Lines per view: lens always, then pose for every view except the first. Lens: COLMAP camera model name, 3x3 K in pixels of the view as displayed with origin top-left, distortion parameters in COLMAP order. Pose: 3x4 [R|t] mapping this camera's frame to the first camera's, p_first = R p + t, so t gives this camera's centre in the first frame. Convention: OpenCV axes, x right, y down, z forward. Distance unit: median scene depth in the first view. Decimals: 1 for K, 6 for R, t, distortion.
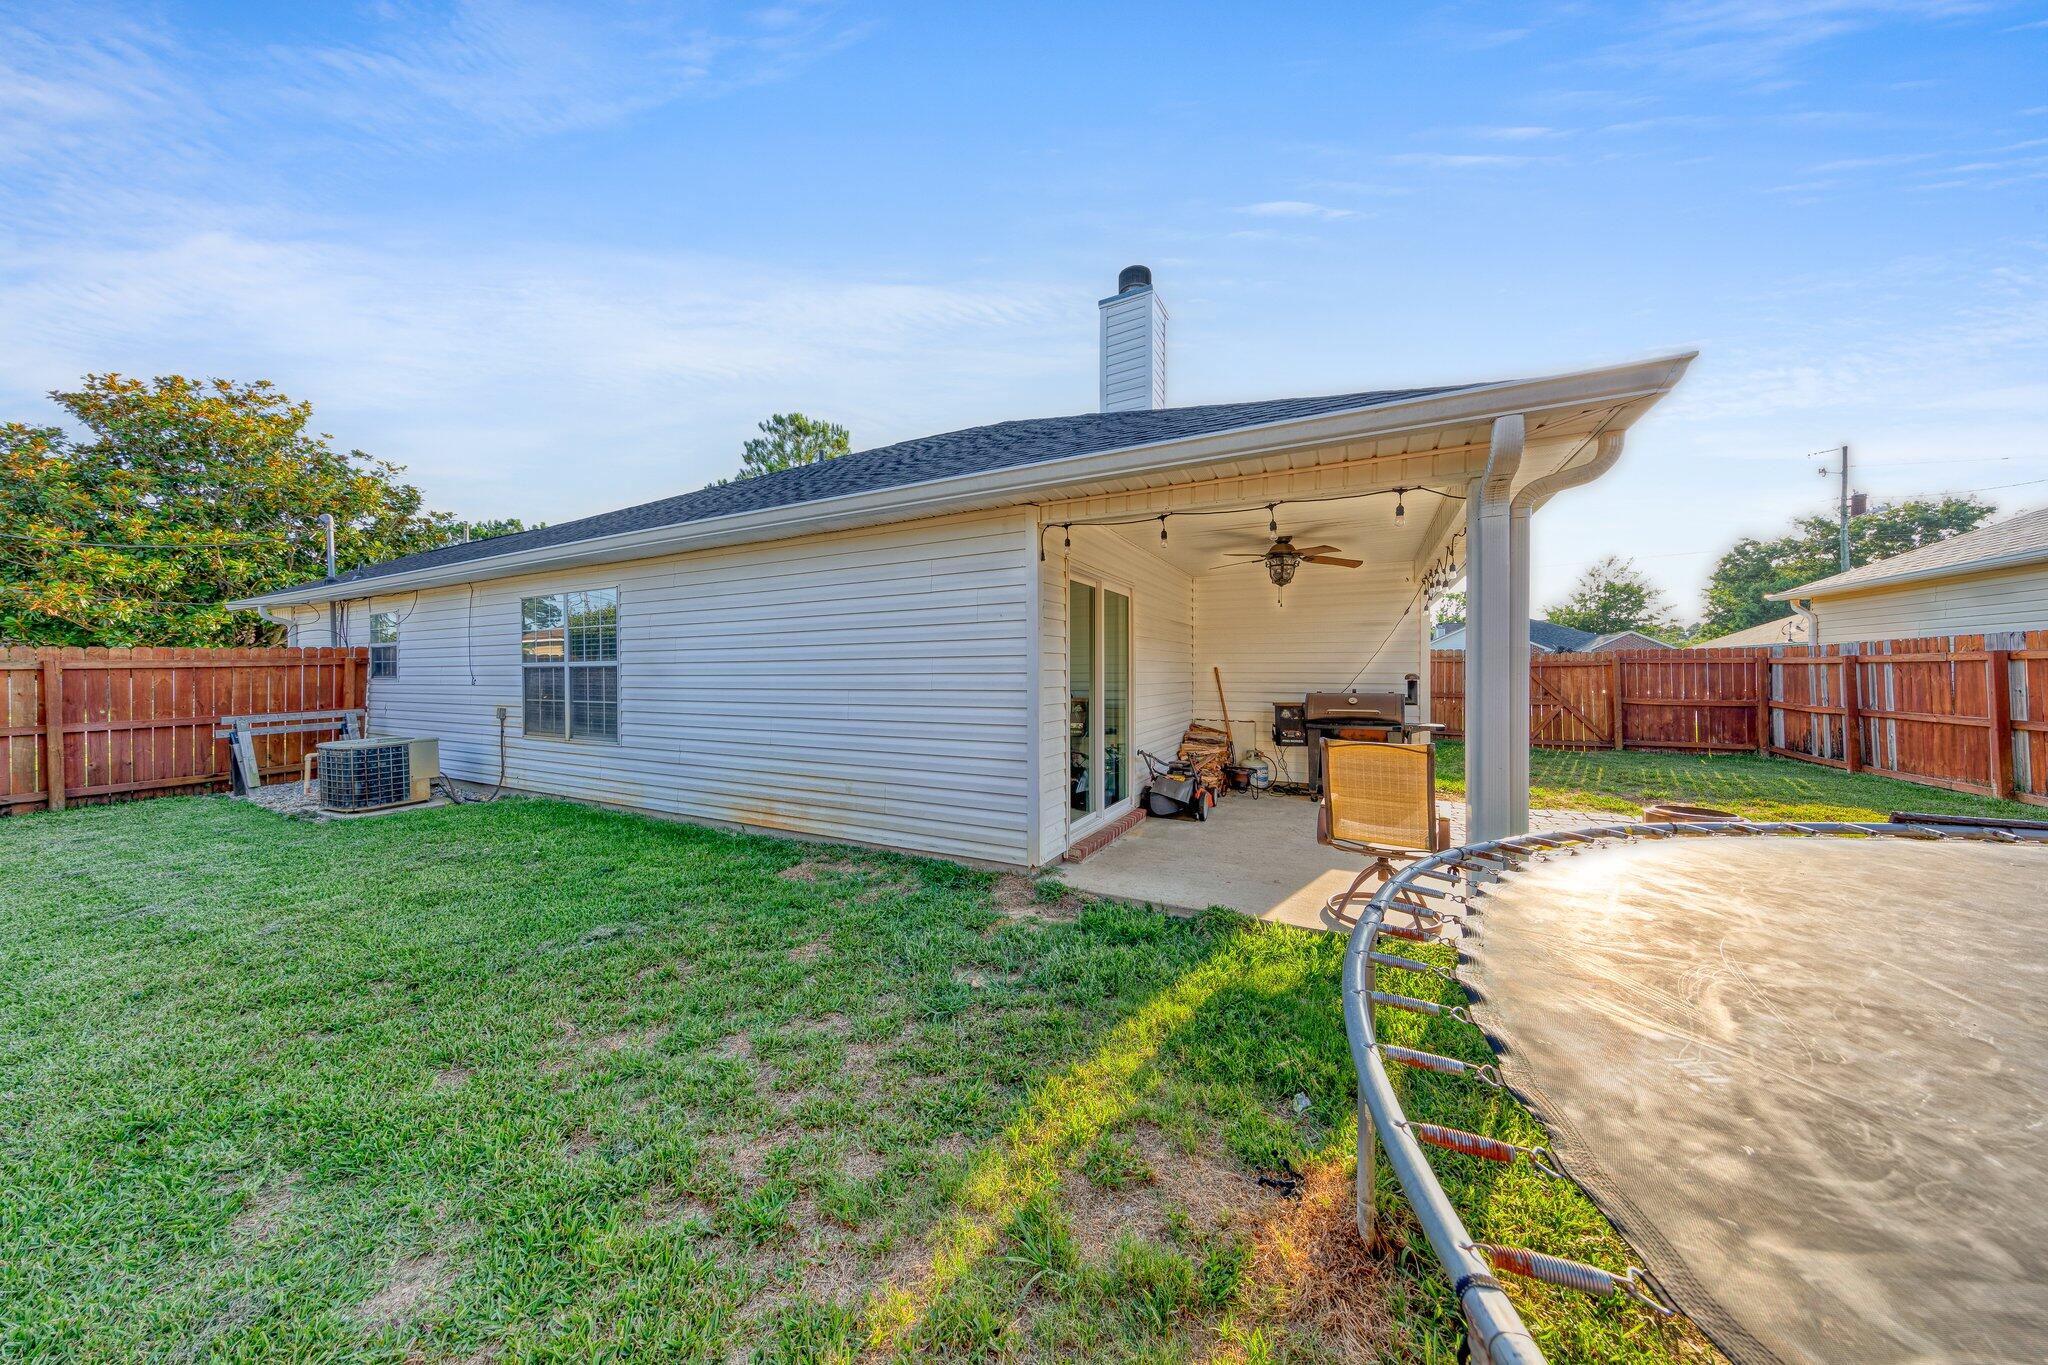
lens RADIAL K [[636.3, 0, 1024.8], [0, 636.3, 676.6], [0, 0, 1]] dist [0.000370, -0.000009]
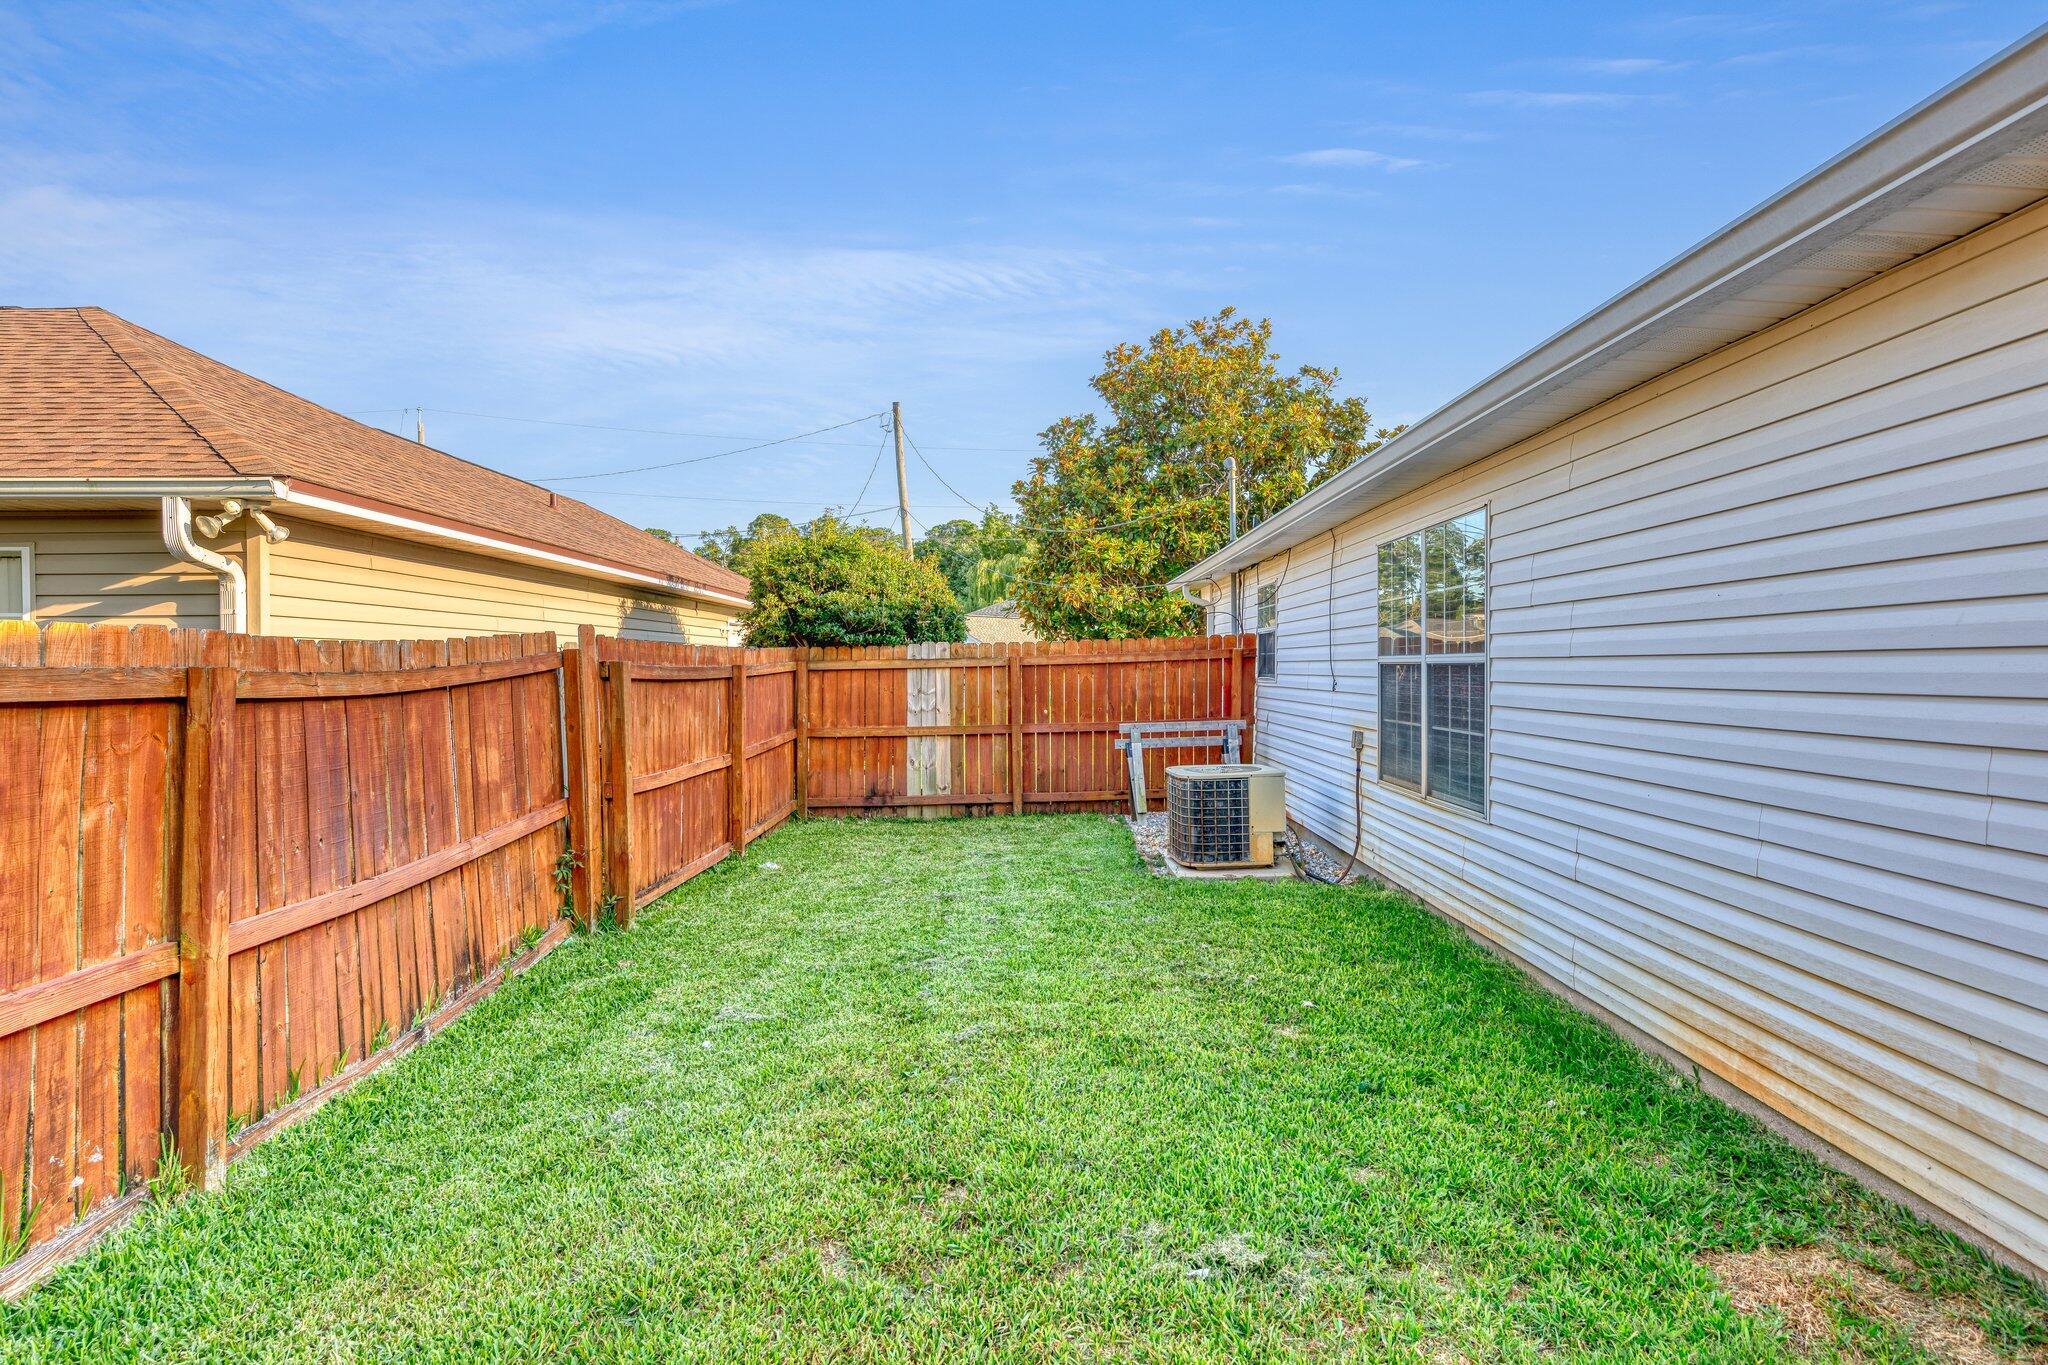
lens RADIAL K [[1144.2, 0, 1019.9], [0, 1144.2, 678.6], [0, 0, 1]] dist [-0.001927, 0.001154]
pose [[0.448572, 0.011724, -0.893670, 0.001297], [-0.003641, 0.999930, 0.011291, -0.011138], [0.893739, -0.001811, 0.448583, 0.227333]]
